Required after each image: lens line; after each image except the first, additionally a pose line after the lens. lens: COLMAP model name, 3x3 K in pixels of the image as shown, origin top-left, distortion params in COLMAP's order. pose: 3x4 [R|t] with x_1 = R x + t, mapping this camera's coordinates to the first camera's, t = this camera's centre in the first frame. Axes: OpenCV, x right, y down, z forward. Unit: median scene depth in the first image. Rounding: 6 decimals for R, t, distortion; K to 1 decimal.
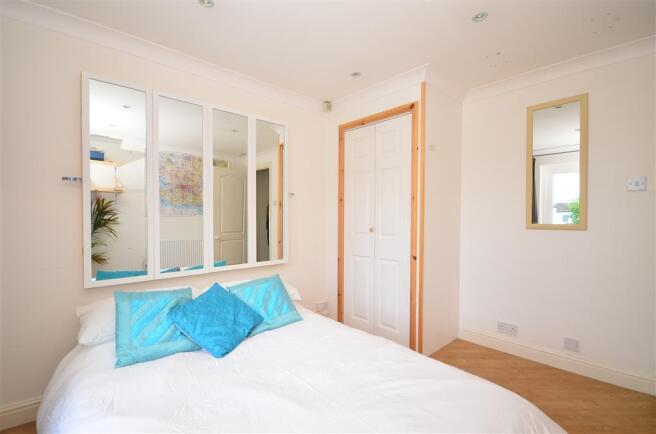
lens RADIAL K [[296.4, 0, 329.0], [0, 296.4, 216.3], [0, 0, 1]] dist [0.003440, -0.000636]
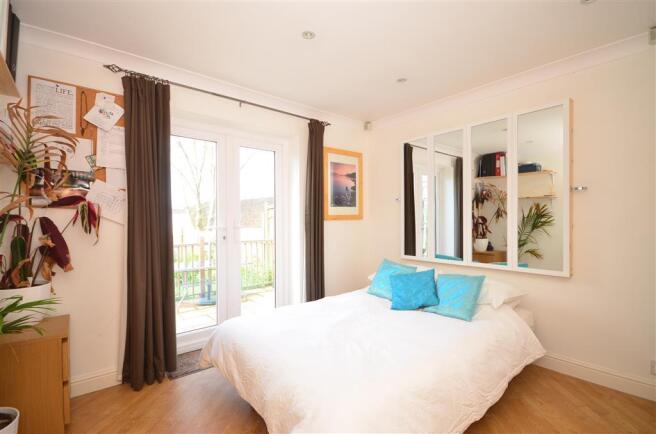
lens RADIAL K [[296.4, 0, 327.7], [0, 296.4, 216.7], [0, 0, 1]] dist [0.003440, -0.000636]
pose [[-0.061383, -0.012053, -0.998042, 0.804795], [0.001078, 0.999926, -0.012142, 0.008837], [0.998114, -0.001821, -0.061365, 0.512913]]
